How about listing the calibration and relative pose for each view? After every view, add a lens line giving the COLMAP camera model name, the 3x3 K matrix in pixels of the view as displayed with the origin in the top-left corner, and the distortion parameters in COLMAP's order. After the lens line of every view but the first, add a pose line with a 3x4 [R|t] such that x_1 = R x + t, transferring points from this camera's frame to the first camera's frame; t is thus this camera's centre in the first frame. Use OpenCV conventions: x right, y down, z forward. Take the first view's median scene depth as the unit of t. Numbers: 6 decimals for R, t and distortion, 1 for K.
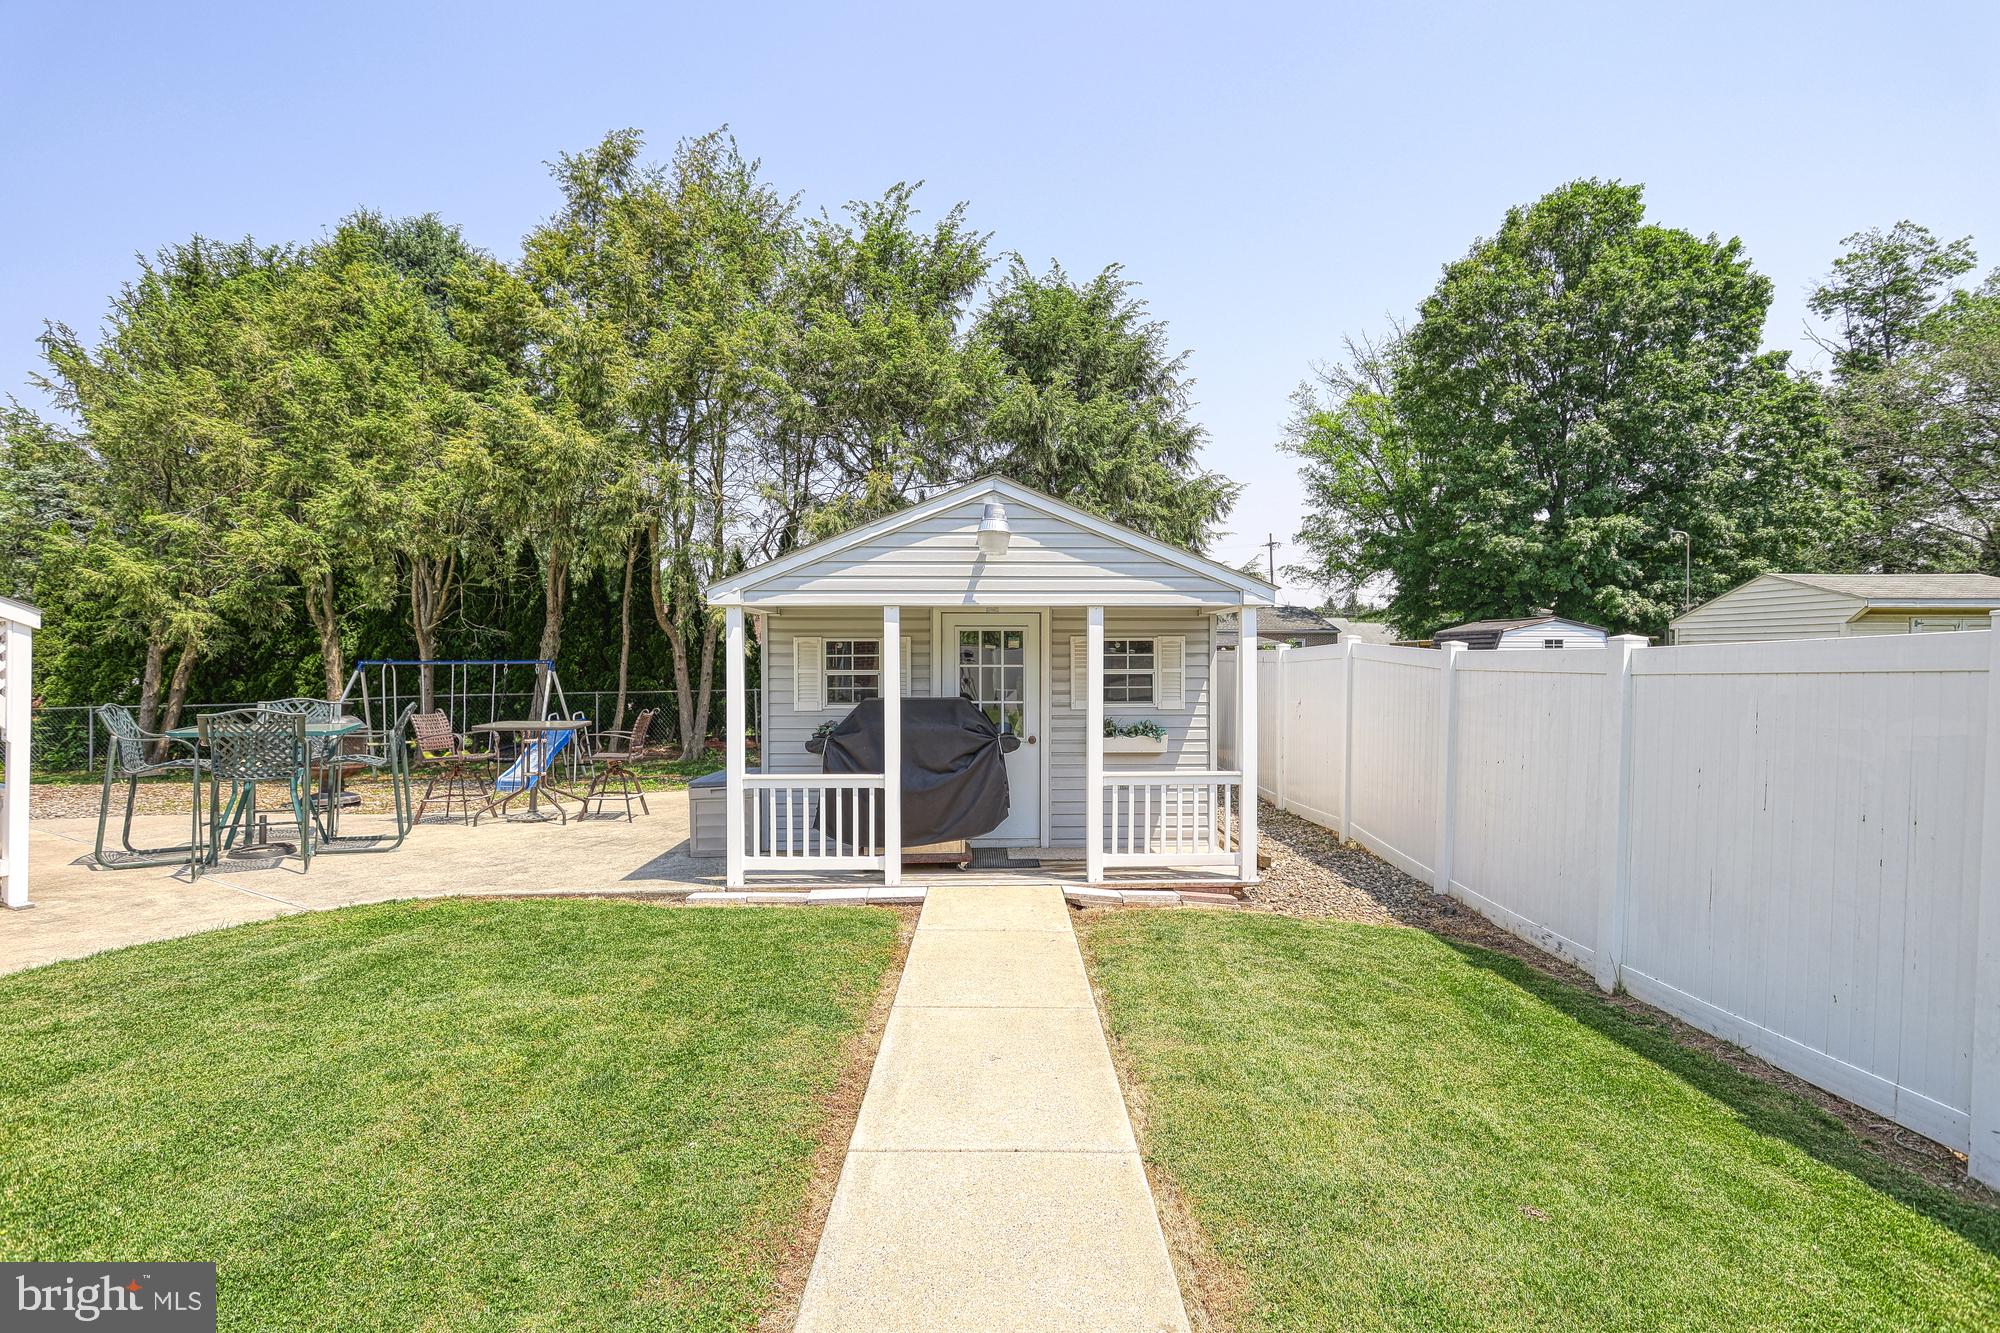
lens RADIAL K [[944.0, 0, 1003.9], [0, 944.0, 665.3], [0, 0, 1]] dist [-0.006407, 0.004379]
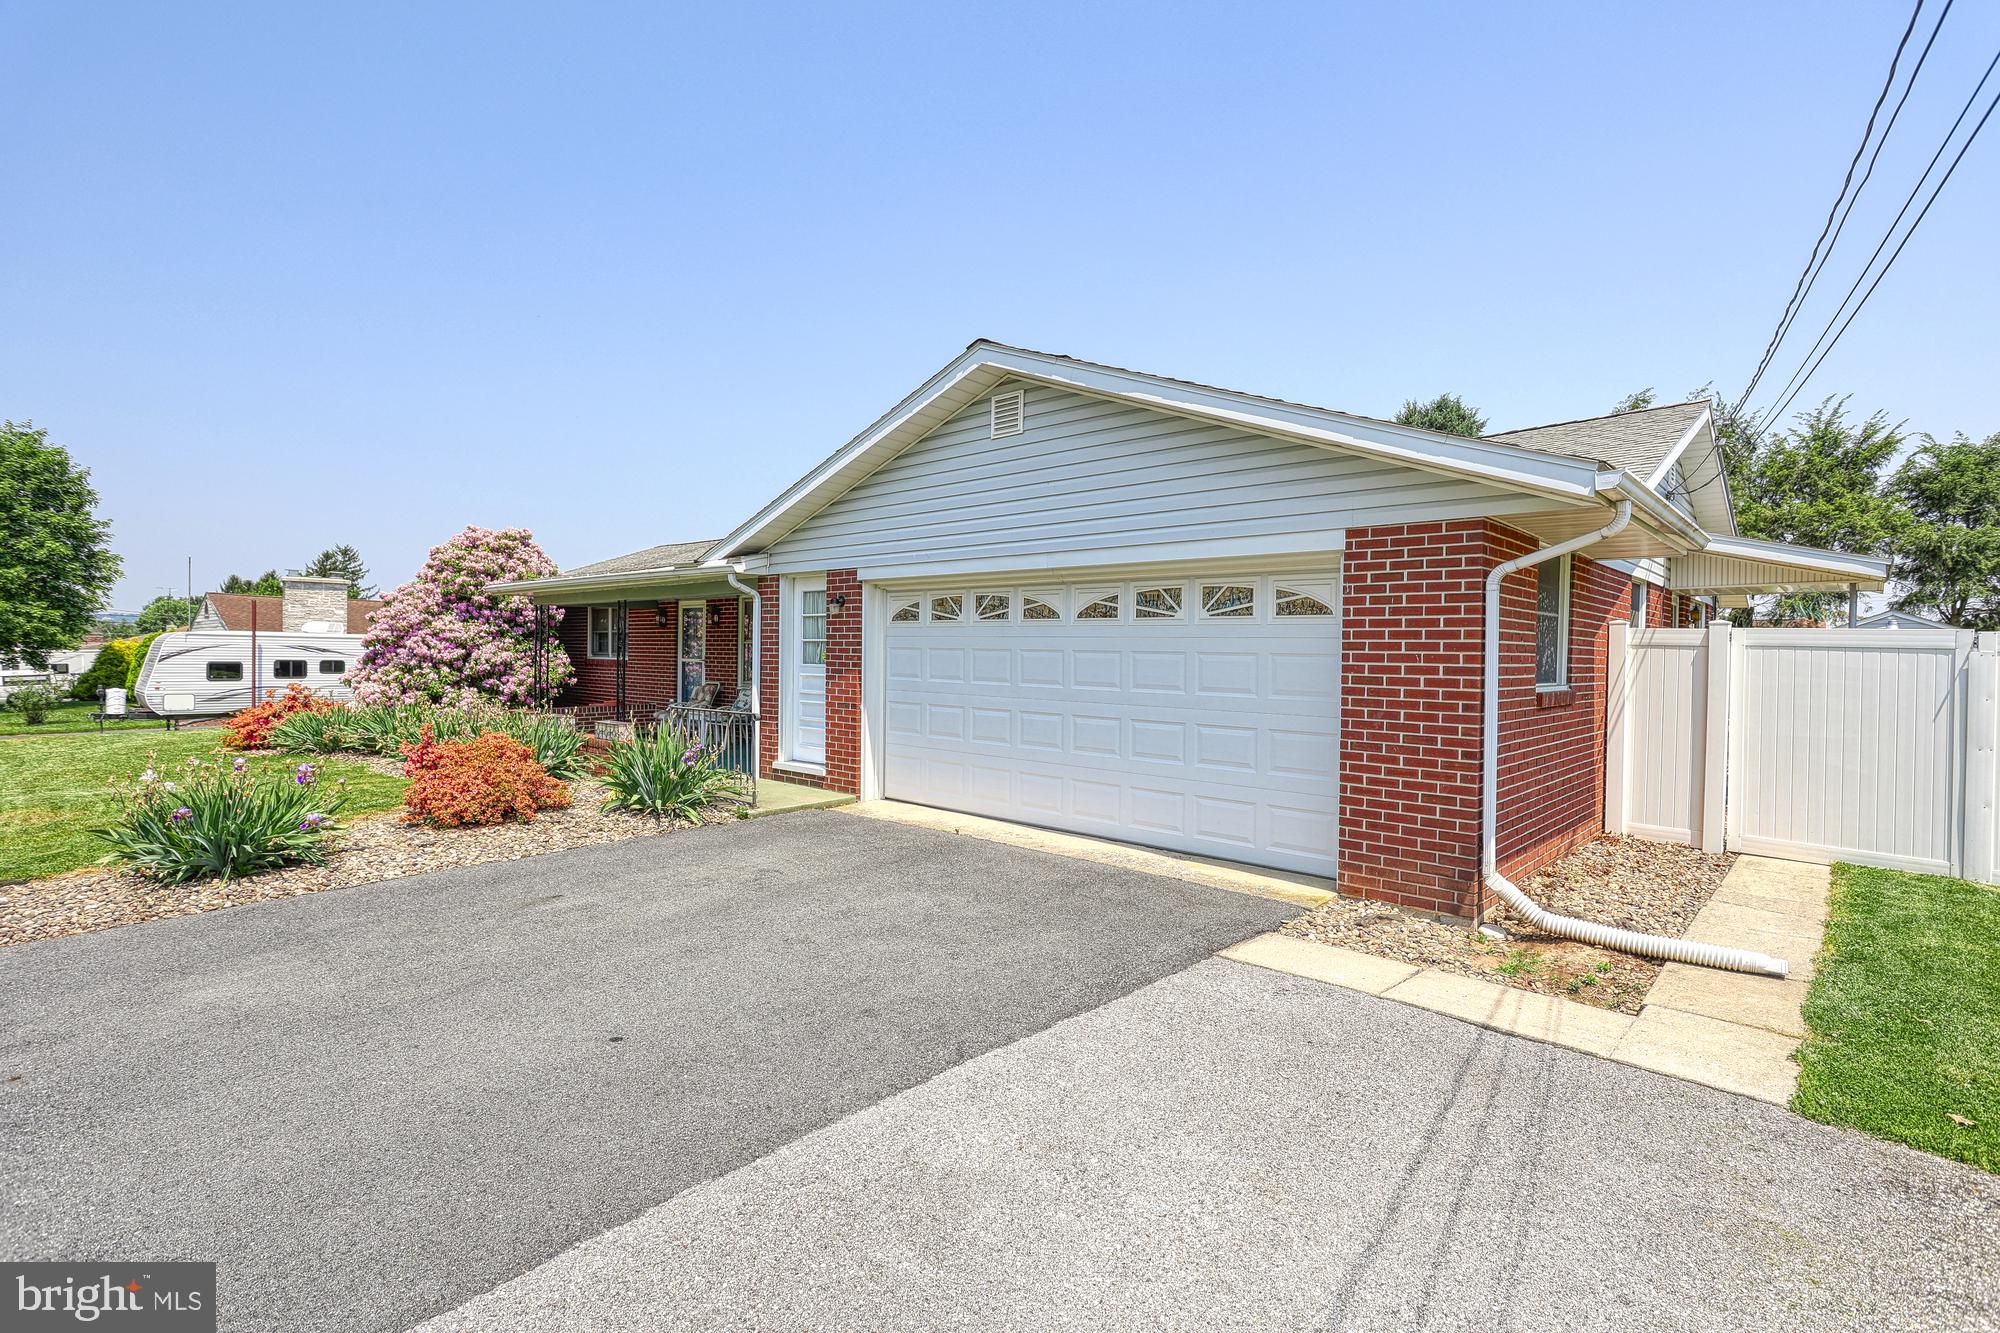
lens RADIAL K [[944.0, 0, 1003.9], [0, 944.0, 665.3], [0, 0, 1]] dist [-0.006407, 0.004379]
pose [[0.701953, 0.013608, -0.712094, 0.029609], [-0.017098, 0.999851, 0.002252, 0.003310], [0.712018, 0.010595, 0.702081, -0.654674]]
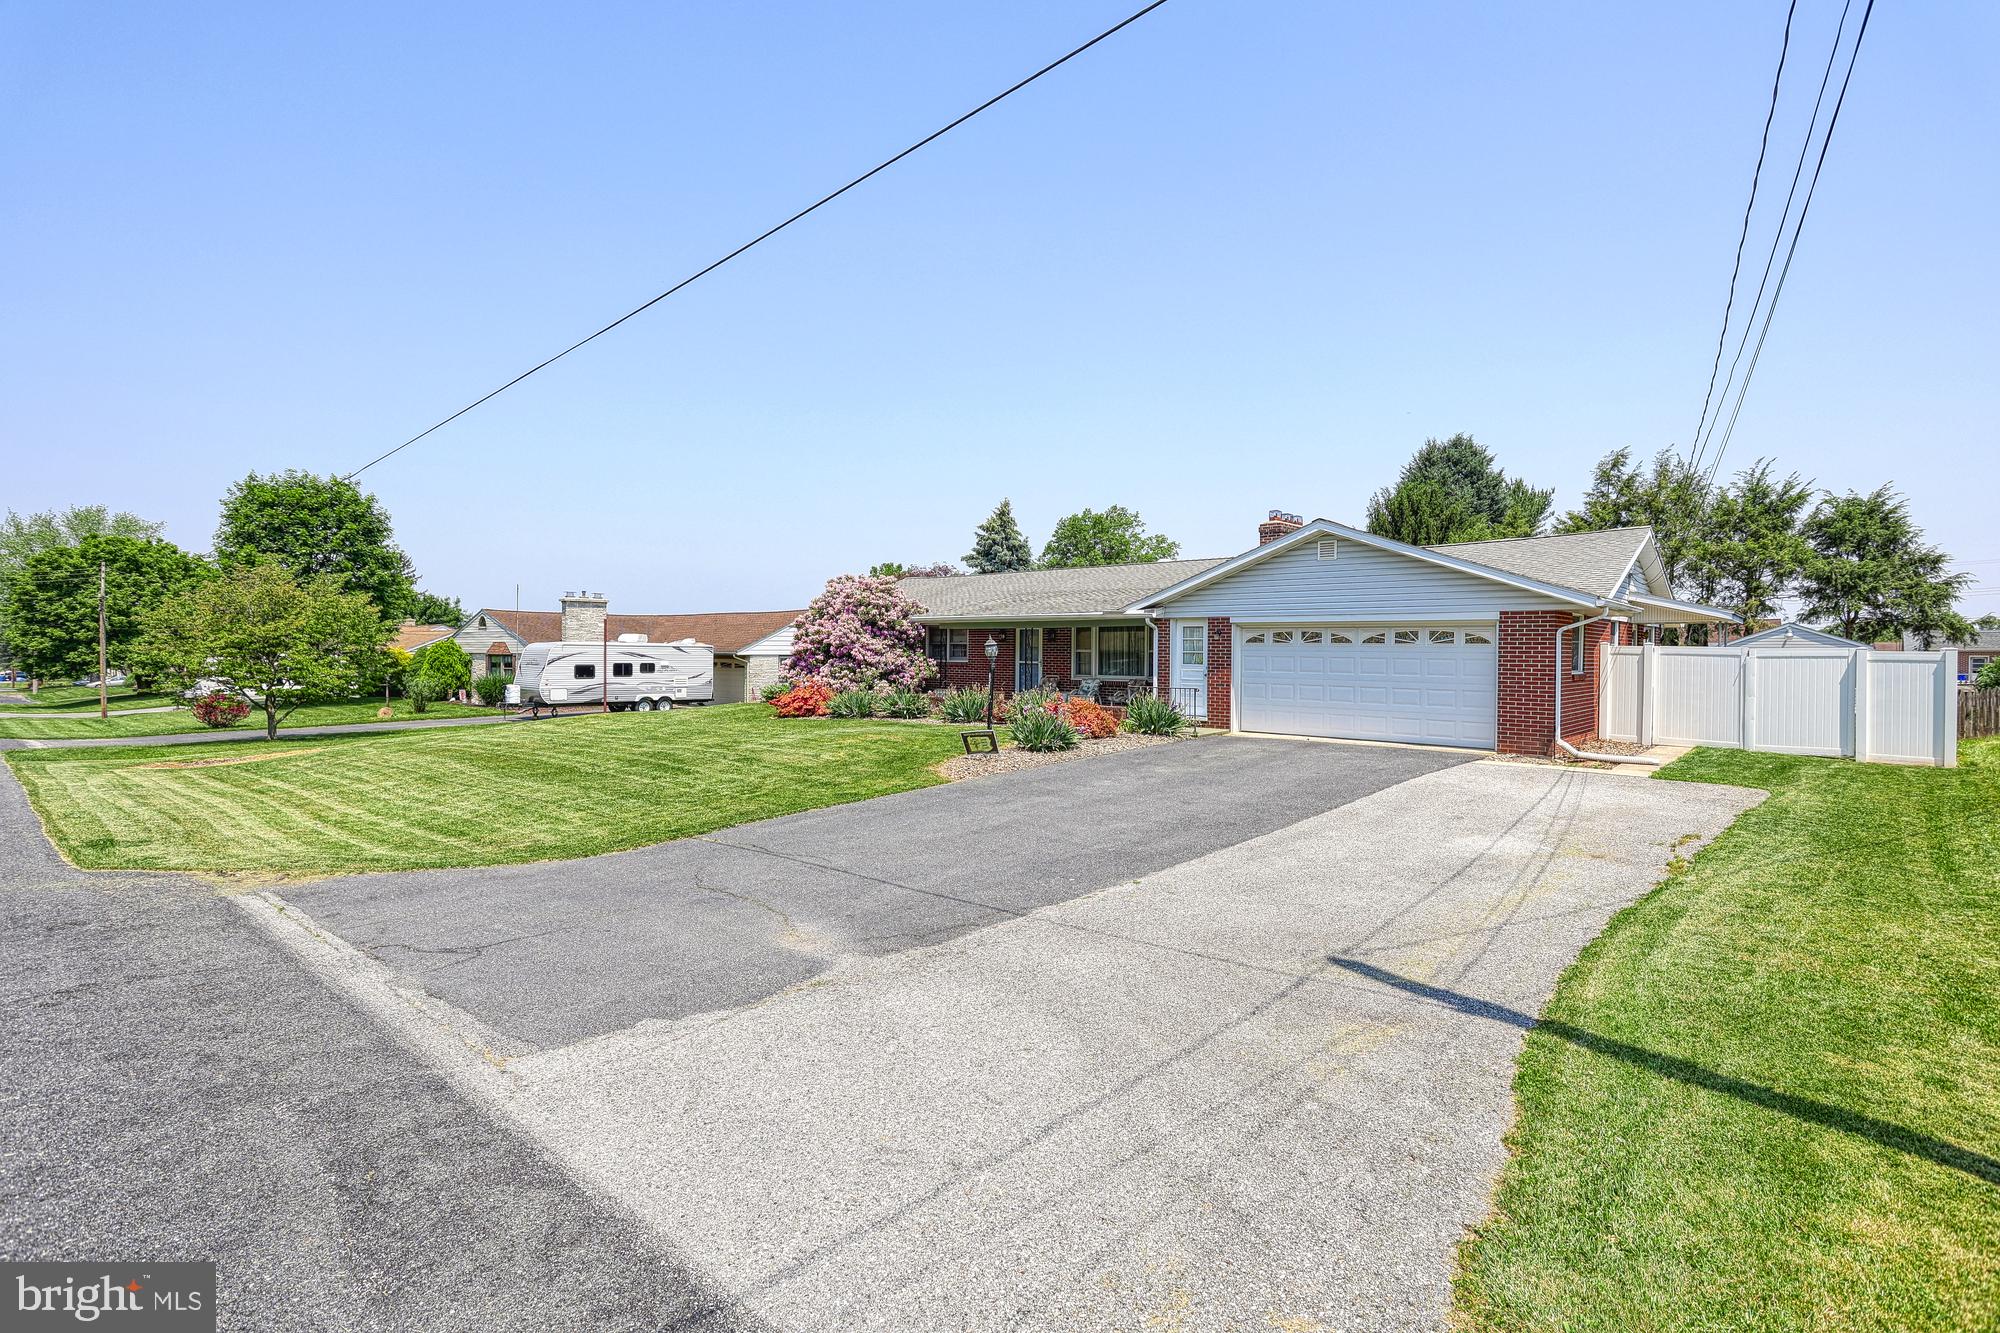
lens RADIAL K [[944.0, 0, 1003.9], [0, 944.0, 665.3], [0, 0, 1]] dist [-0.006407, 0.004379]
pose [[0.709019, 0.011147, -0.705101, 0.102725], [-0.010890, 0.999929, 0.004858, 0.003597], [0.705105, 0.004234, 0.709090, -0.988938]]
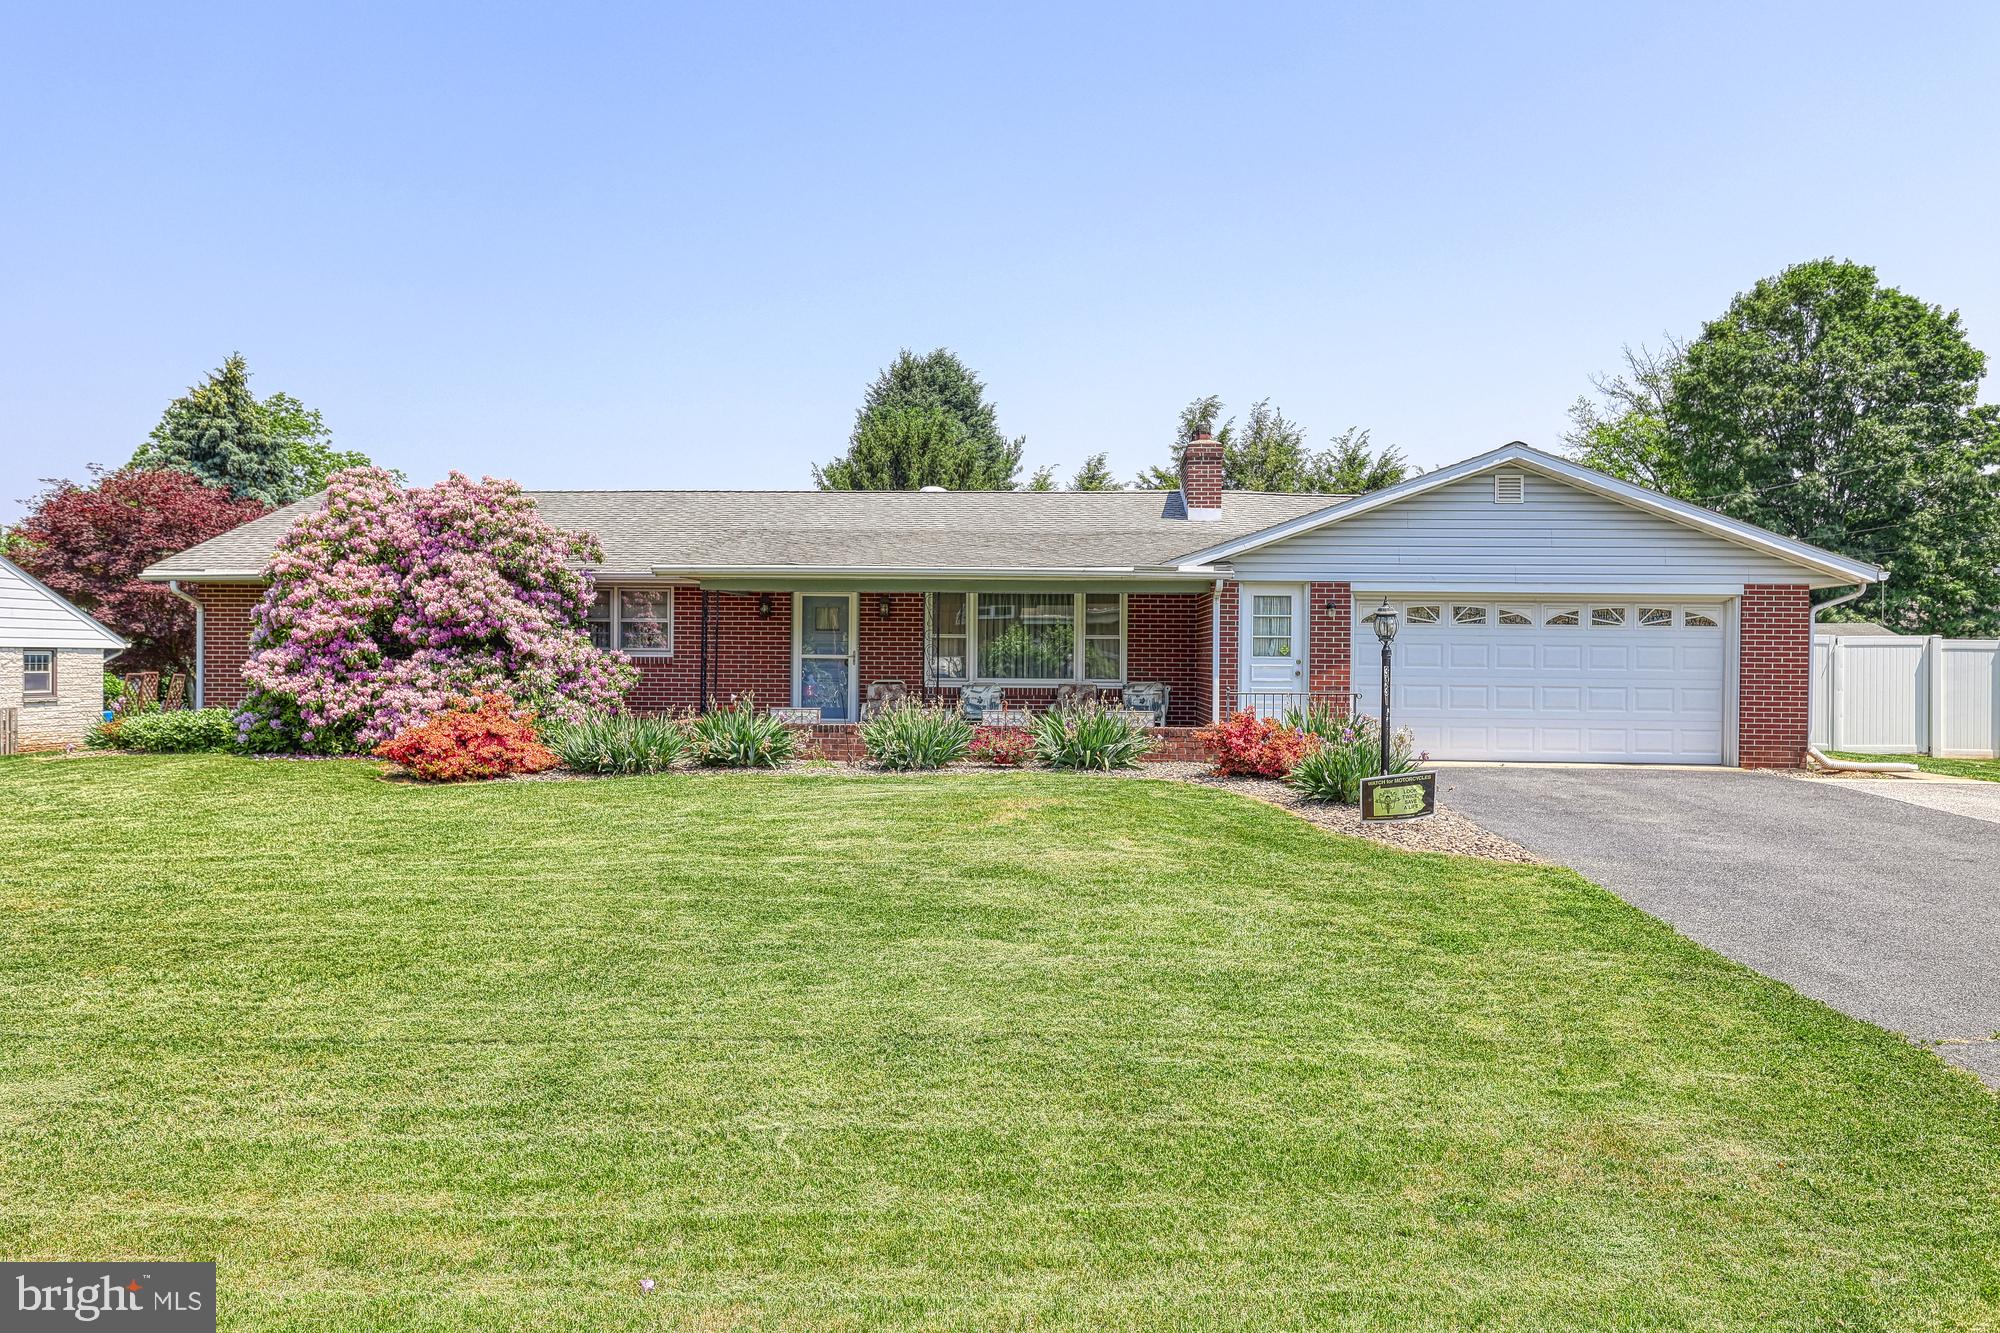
lens RADIAL K [[1418.5, 0, 1000.0], [0, 1418.5, 666.5], [0, 0, 1]] dist [0.001808, 0.001153]
pose [[0.995242, 0.003793, -0.097357, -0.285525], [-0.004311, 0.999978, -0.005110, 0.011911], [0.097335, 0.005506, 0.995236, -1.049983]]
